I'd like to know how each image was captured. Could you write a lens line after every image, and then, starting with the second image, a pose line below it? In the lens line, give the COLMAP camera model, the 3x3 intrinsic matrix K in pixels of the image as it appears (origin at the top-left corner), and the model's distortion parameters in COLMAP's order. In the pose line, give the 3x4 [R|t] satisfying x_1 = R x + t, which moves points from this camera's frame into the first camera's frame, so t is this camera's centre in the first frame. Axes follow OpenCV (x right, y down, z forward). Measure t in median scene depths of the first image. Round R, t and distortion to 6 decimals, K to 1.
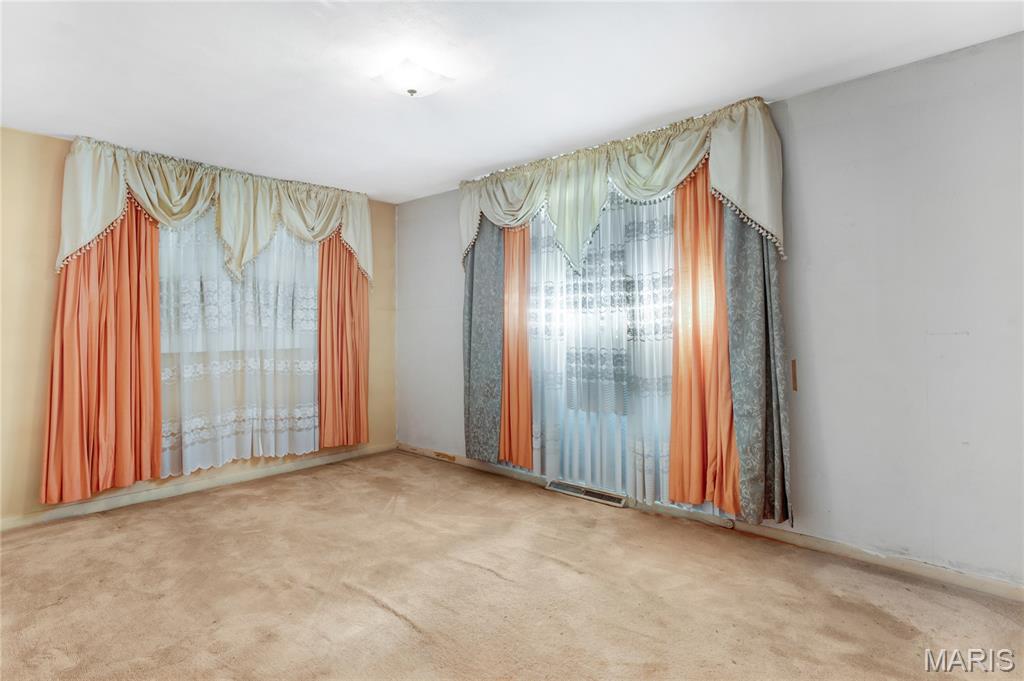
lens RADIAL K [[512.5, 0, 512.2], [0, 512.5, 346.8], [0, 0, 1]] dist [-0.038950, 0.000449]
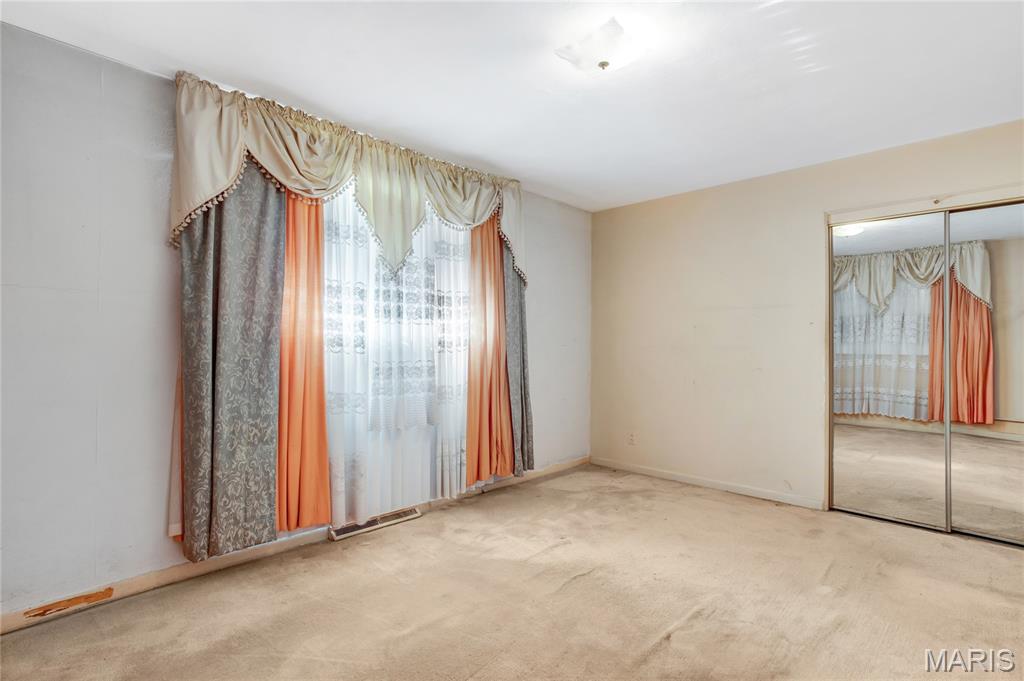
lens RADIAL K [[546.8, 0, 513.6], [0, 546.8, 337.7], [0, 0, 1]] dist [0.001318, 0.001081]
pose [[0.012402, -0.011599, 0.999856, -0.847009], [-0.001398, 0.999932, 0.011618, -0.051827], [-0.999922, -0.001542, 0.012385, 0.777239]]
